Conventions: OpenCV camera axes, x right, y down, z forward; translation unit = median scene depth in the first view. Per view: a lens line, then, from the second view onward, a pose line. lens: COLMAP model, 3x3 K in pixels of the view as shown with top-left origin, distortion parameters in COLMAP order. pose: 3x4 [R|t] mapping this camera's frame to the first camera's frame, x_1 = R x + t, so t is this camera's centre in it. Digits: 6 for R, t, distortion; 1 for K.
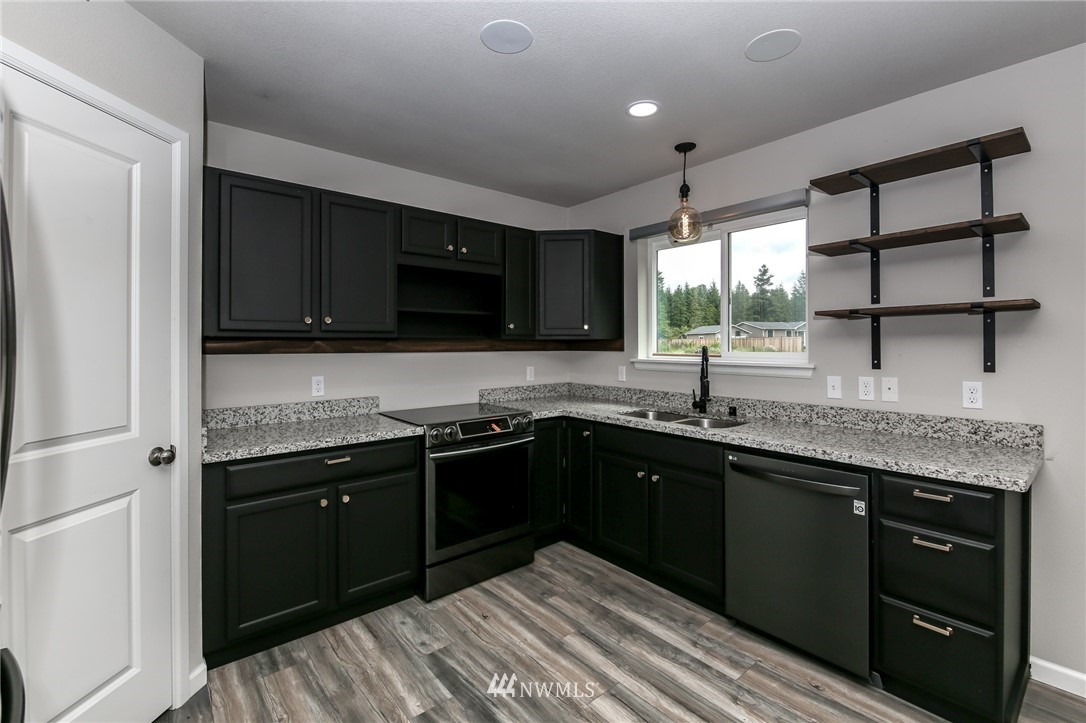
lens RADIAL K [[474.9, 0, 538.3], [0, 474.9, 342.2], [0, 0, 1]] dist [0.003247, -0.006371]
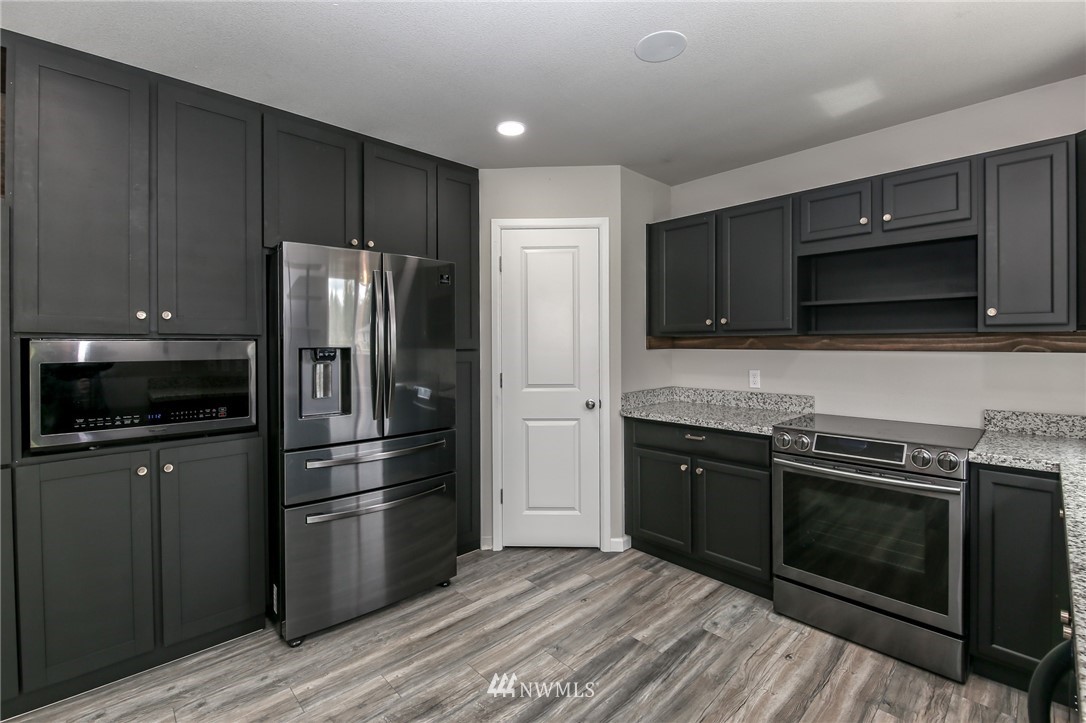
lens RADIAL K [[474.9, 0, 538.3], [0, 474.9, 342.2], [0, 0, 1]] dist [0.003247, -0.006371]
pose [[0.057671, 0.002038, -0.998334, 0.689384], [0.011626, 0.999929, 0.002713, -0.002919], [0.998268, -0.011763, 0.057643, 0.476789]]
